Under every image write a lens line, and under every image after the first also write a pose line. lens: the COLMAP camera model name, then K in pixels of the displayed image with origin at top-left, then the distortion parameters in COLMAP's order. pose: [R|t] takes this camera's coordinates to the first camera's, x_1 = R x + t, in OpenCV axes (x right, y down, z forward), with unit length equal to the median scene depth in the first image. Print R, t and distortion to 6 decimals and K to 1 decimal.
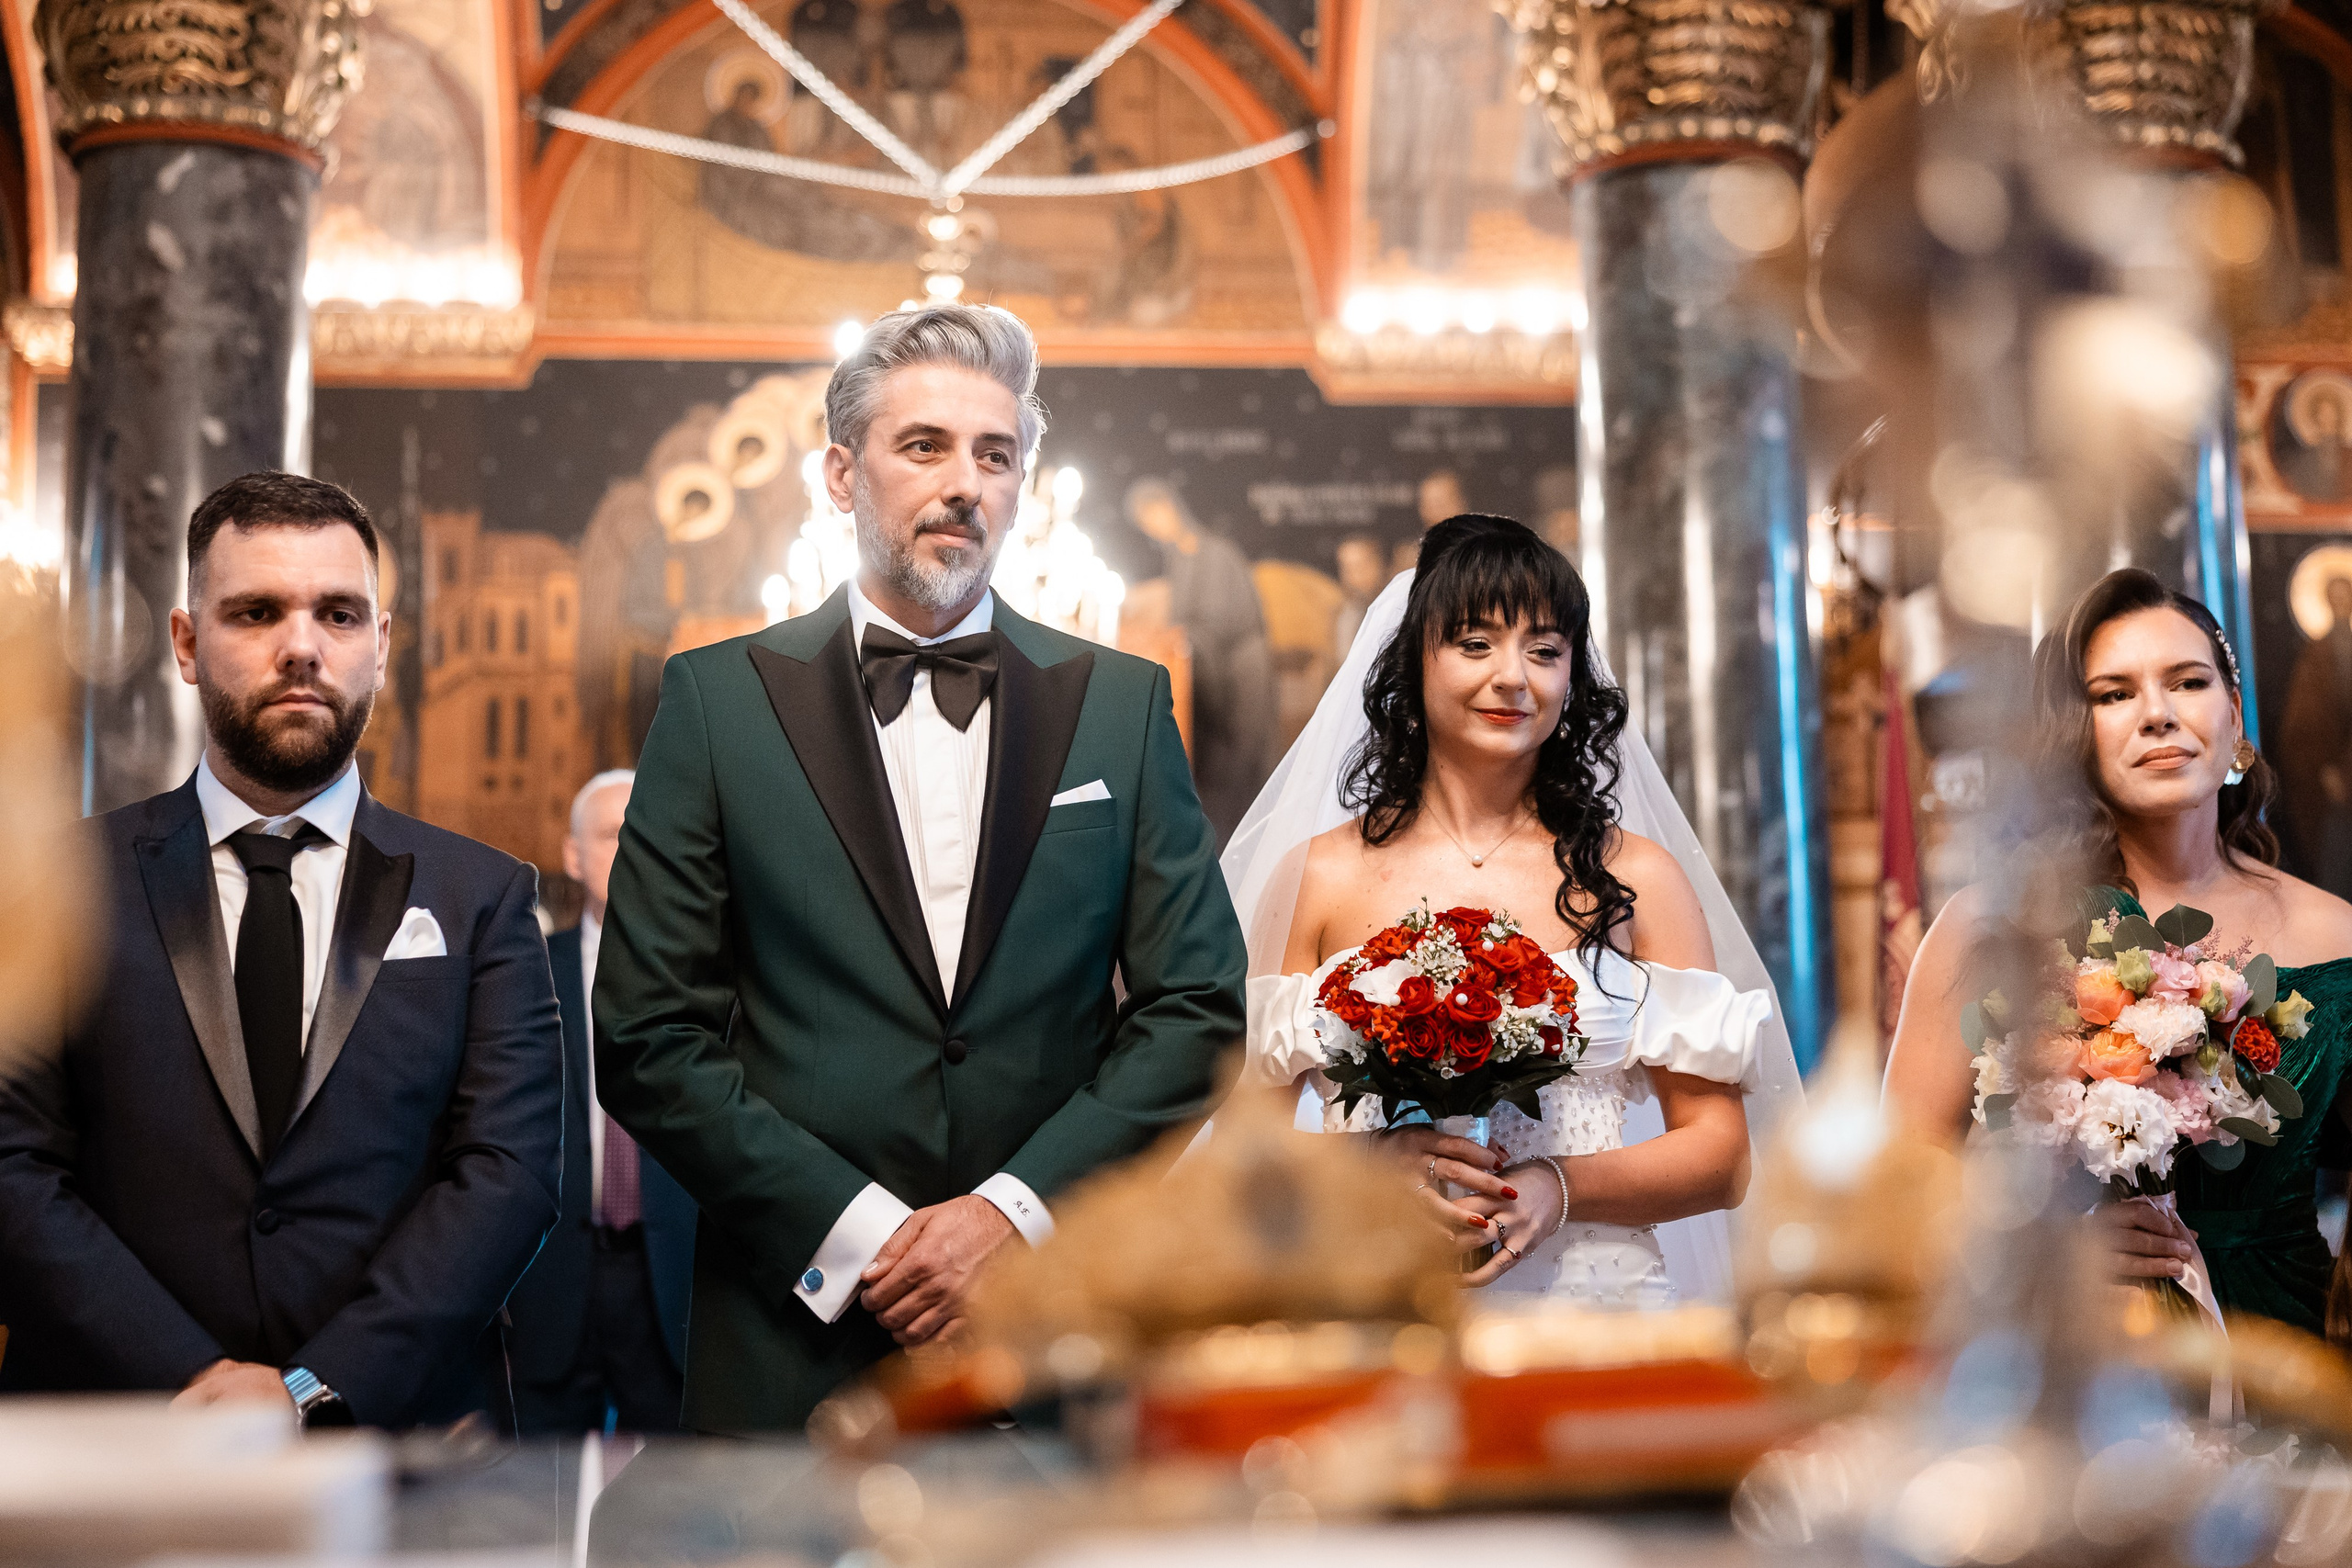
lens RADIAL K [[3260.3, 0, 1166.0], [0, 3260.3, 764.4], [0, 0, 1]] dist [0.020889, 0.000000]
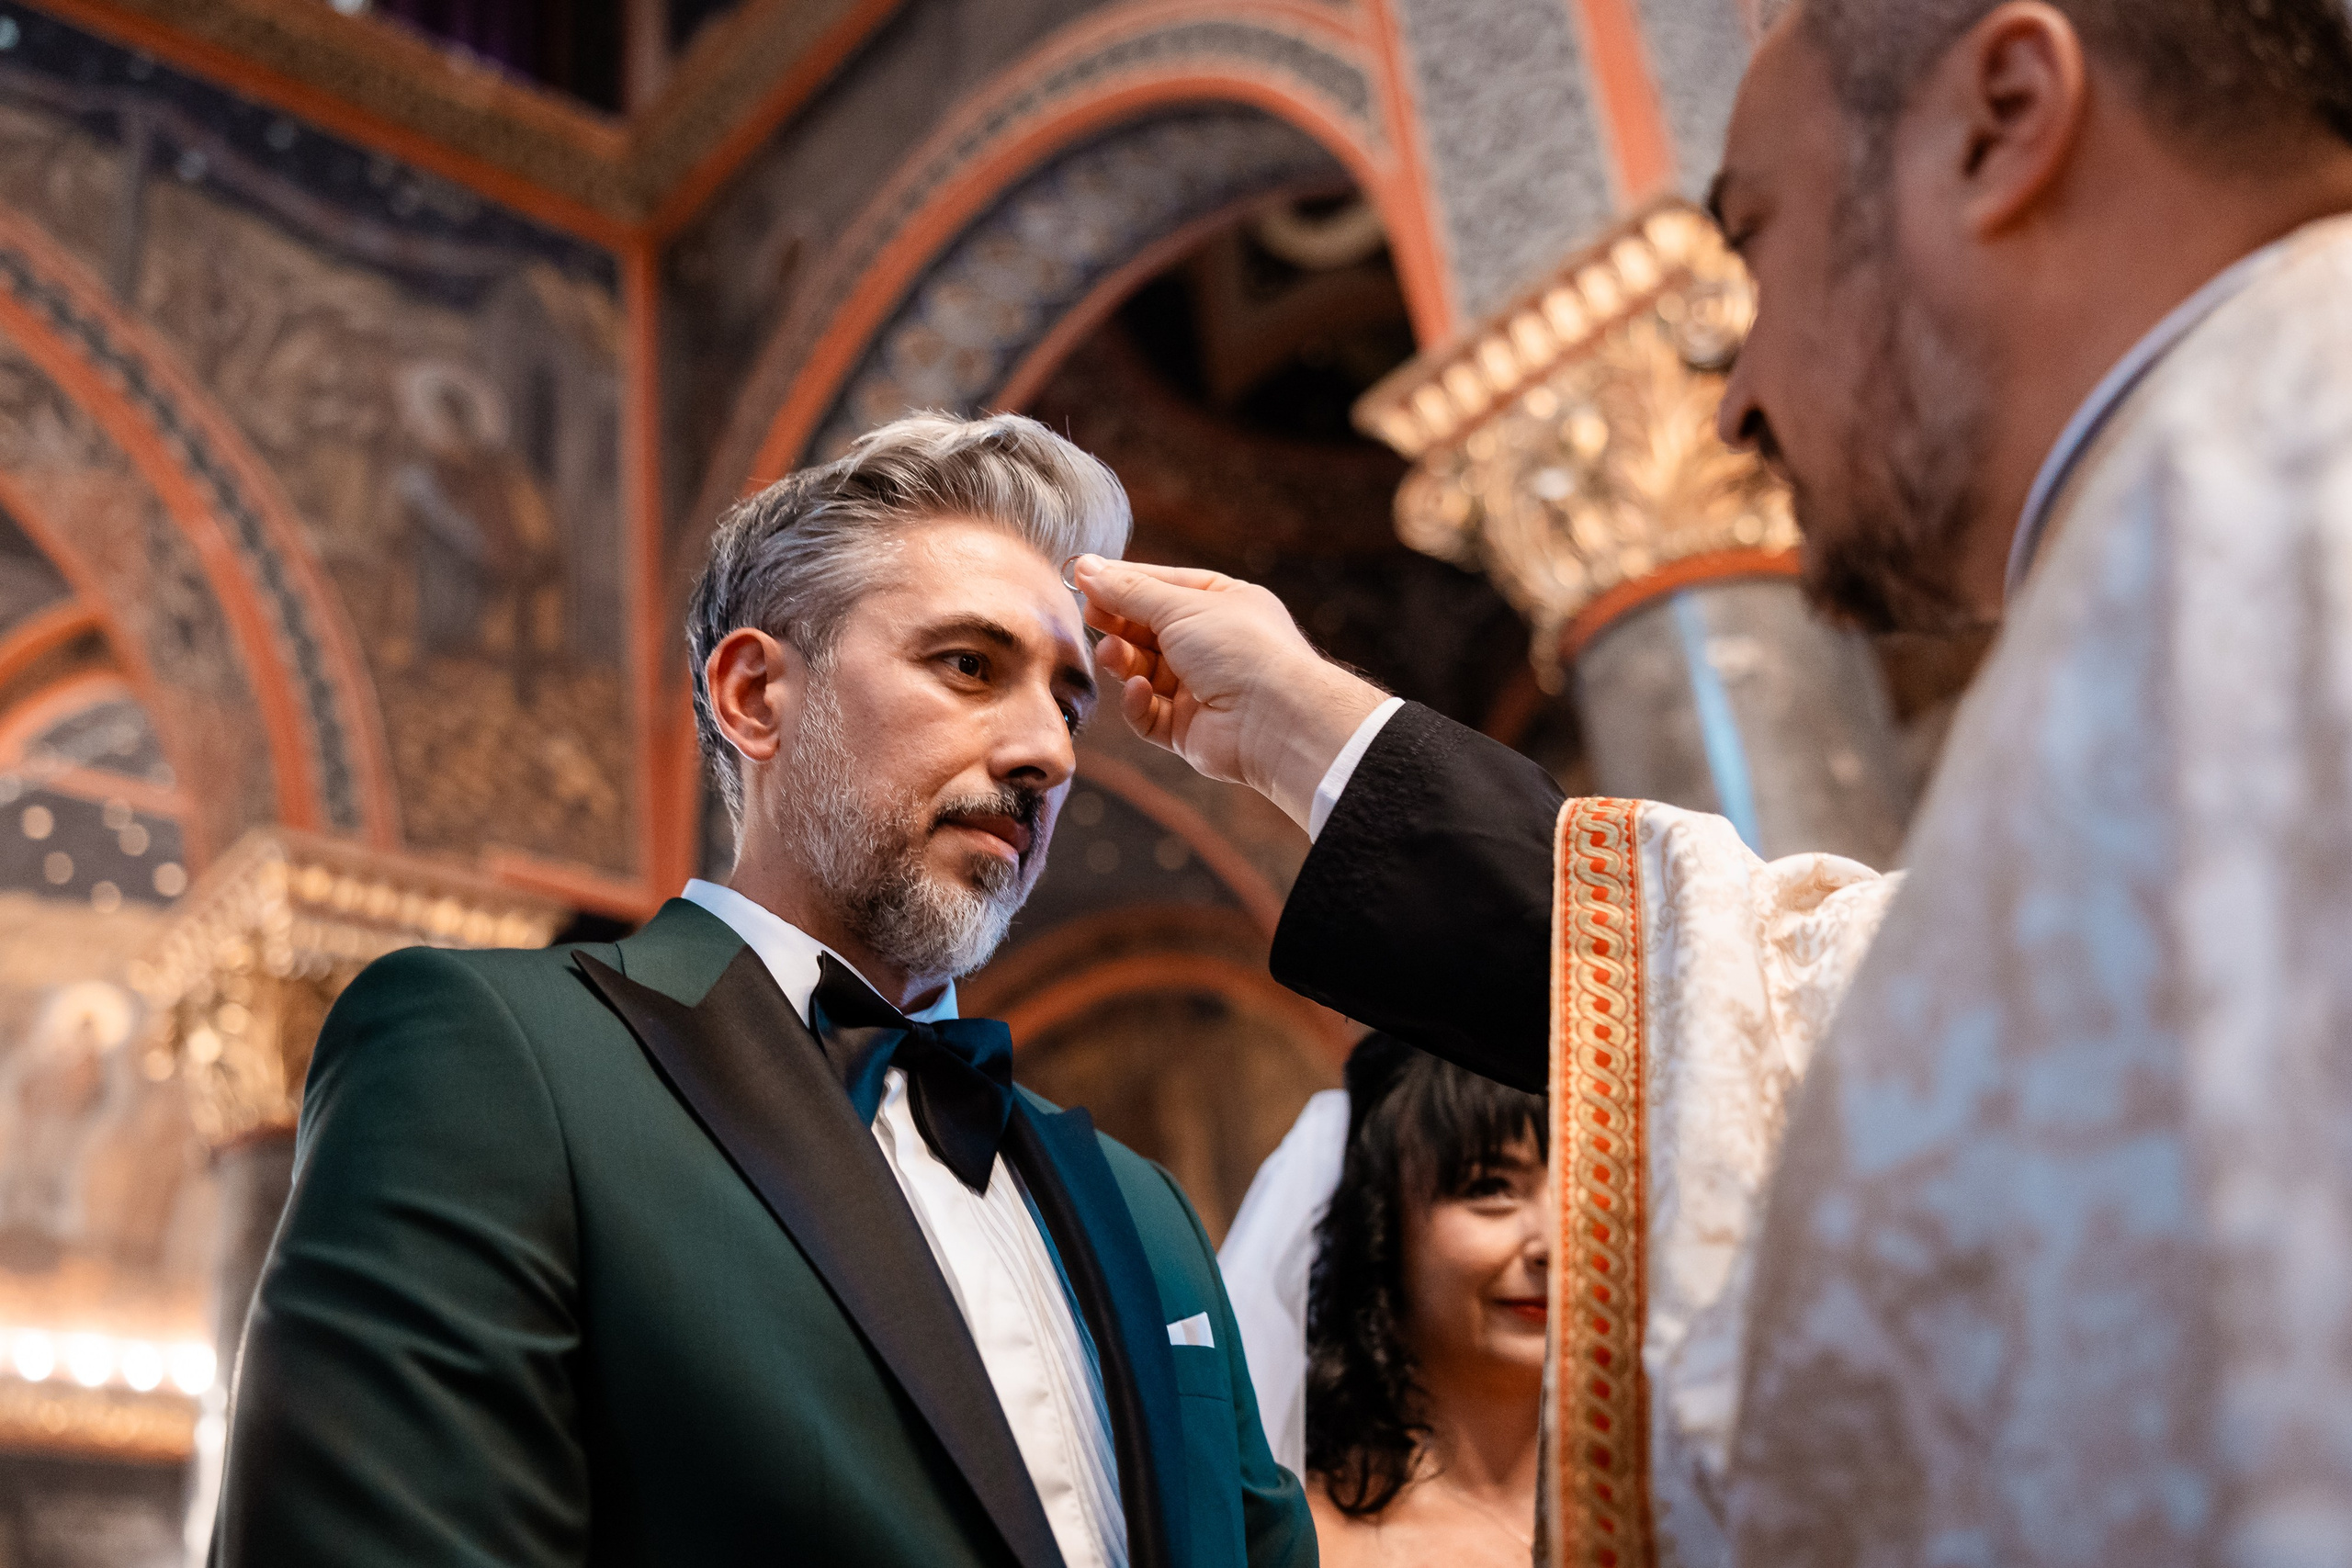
lens RADIAL K [[2559.8, 0, 1188.0], [0, 2559.8, 799.8], [0, 0, 1]] dist [0.015390, 0.000000]
pose [[0.799274, 0.215154, 0.561133, -0.100988], [0.025219, 0.920887, -0.389014, 0.031939], [-0.600438, 0.325080, 0.730614, 0.247776]]
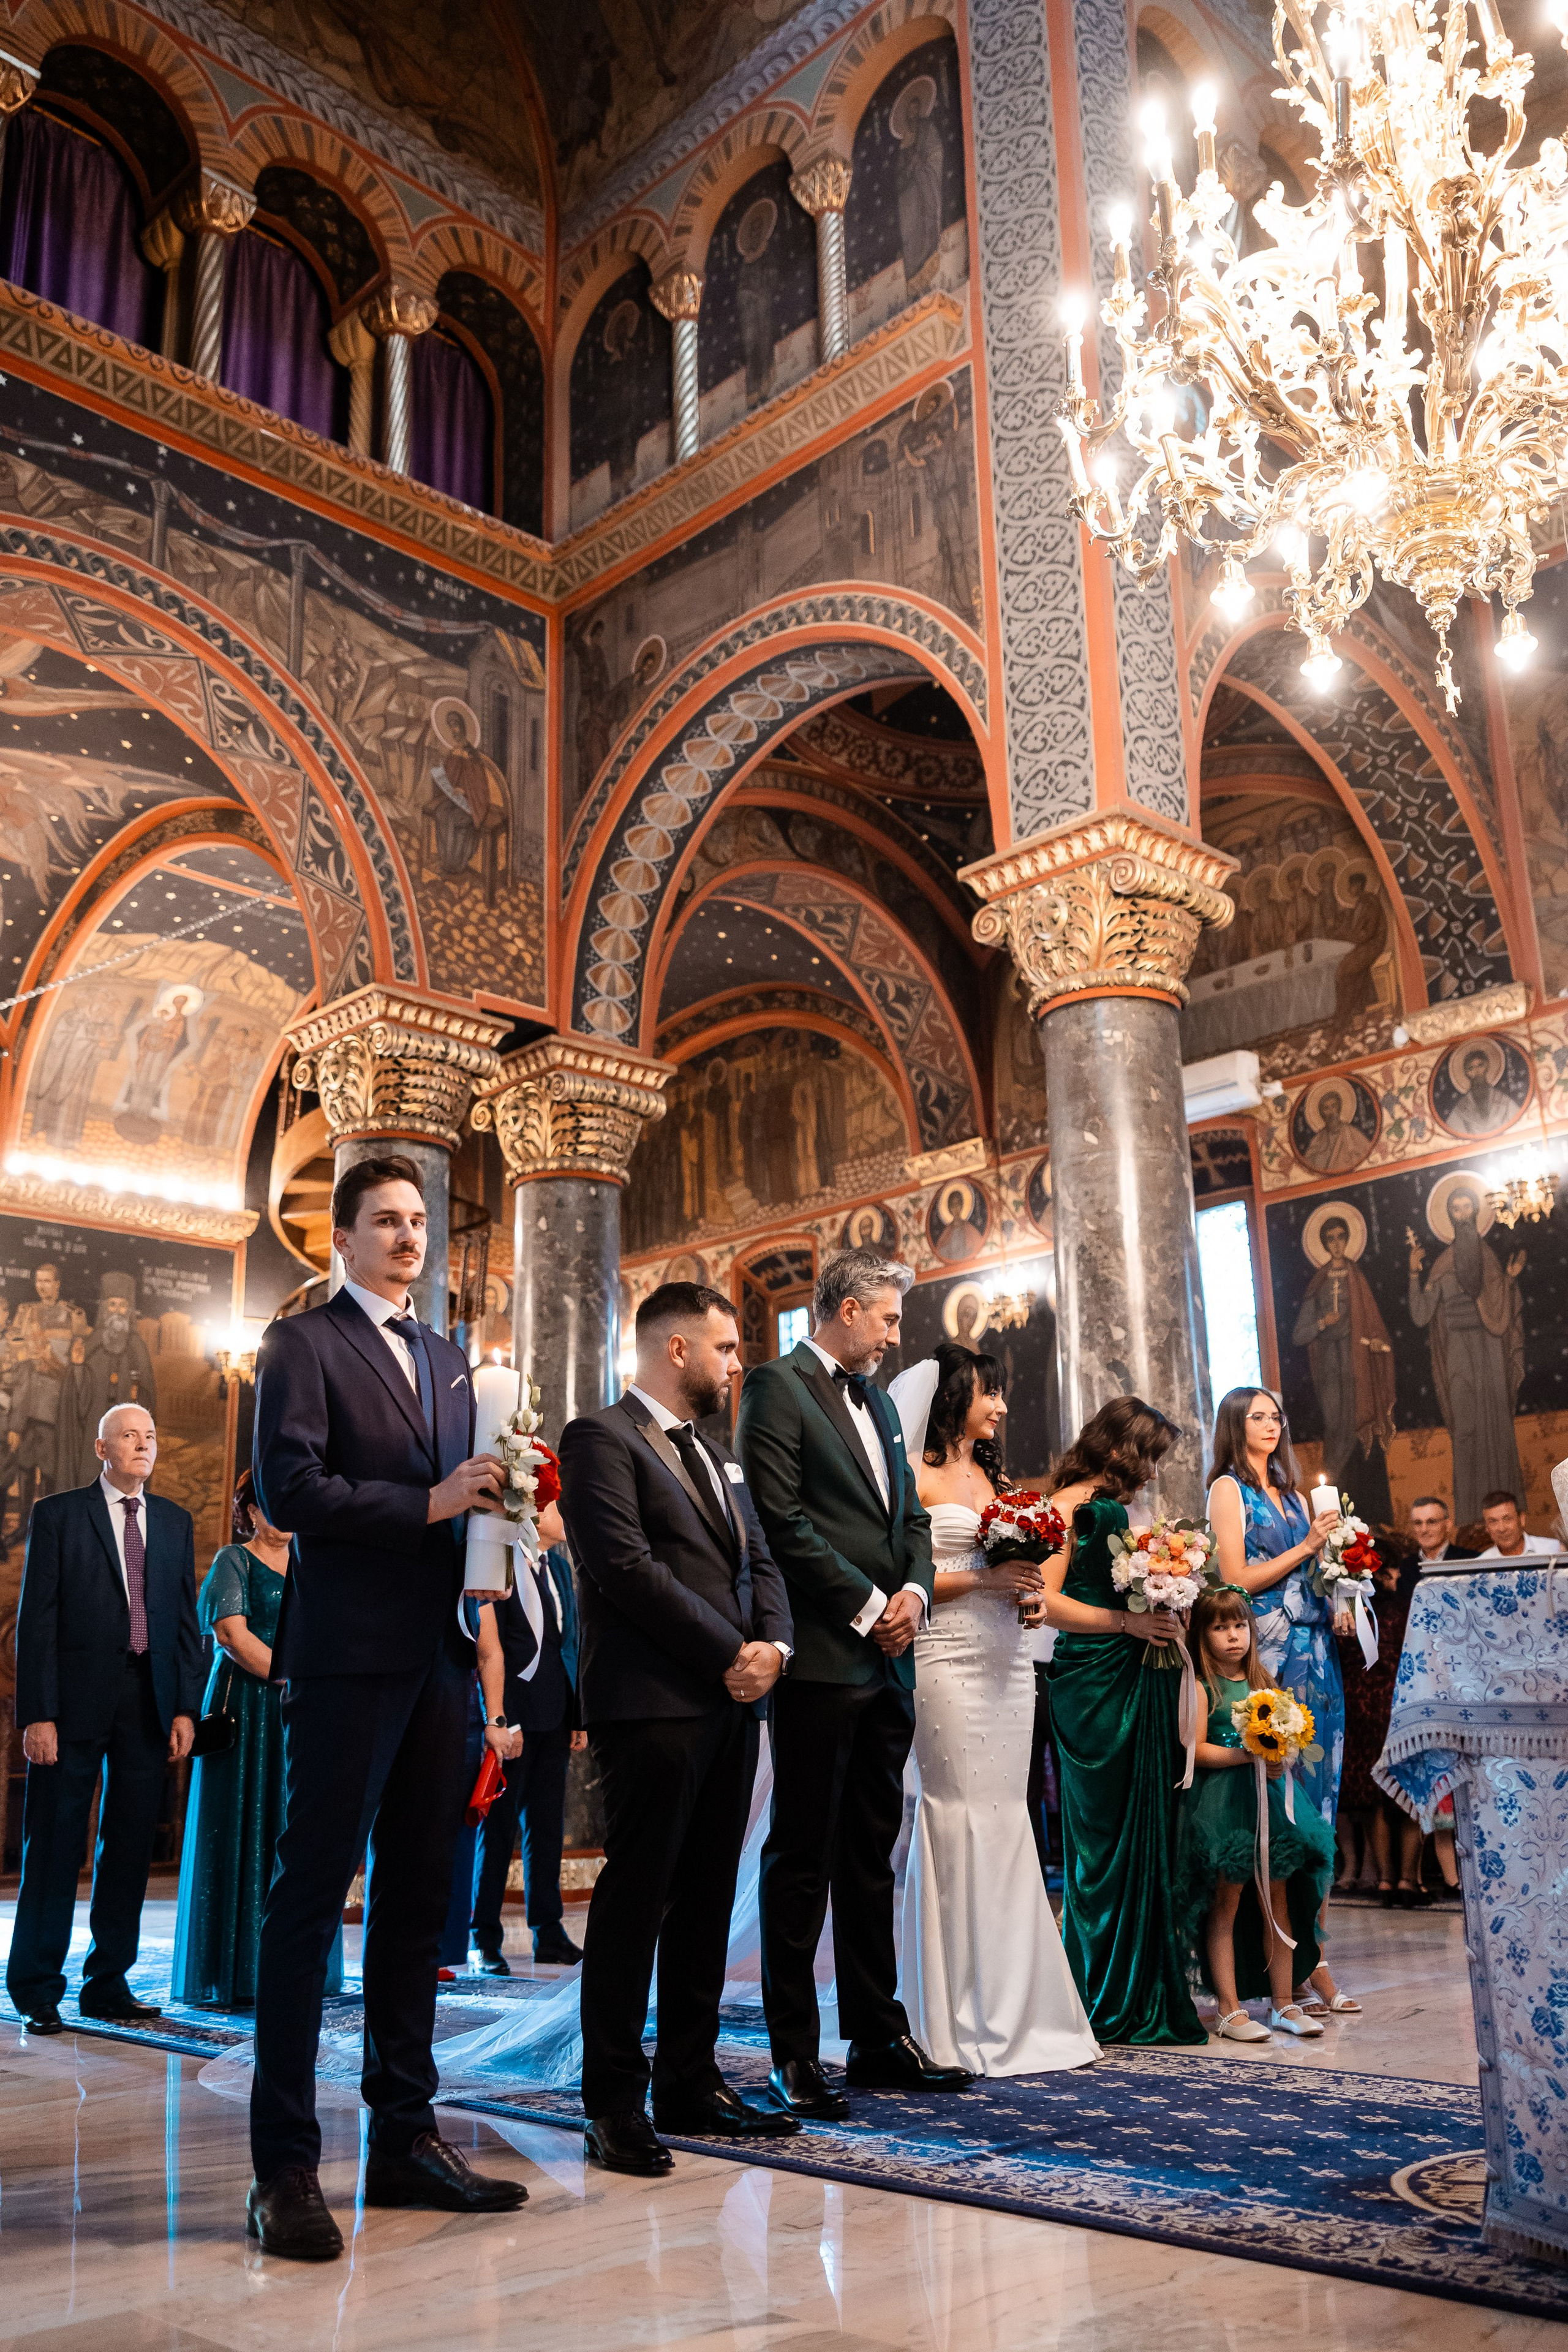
lens RADIAL K [[1988.0, 0, 790.9], [0, 1988.0, 1190.4], [0, 0, 1]] dist [0.006031, 0.002454]
pose [[0.771550, 0.159355, 0.615887, -0.408725], [-0.068750, 0.983335, -0.168301, 0.032158], [-0.632443, 0.087510, 0.769648, -0.070910]]
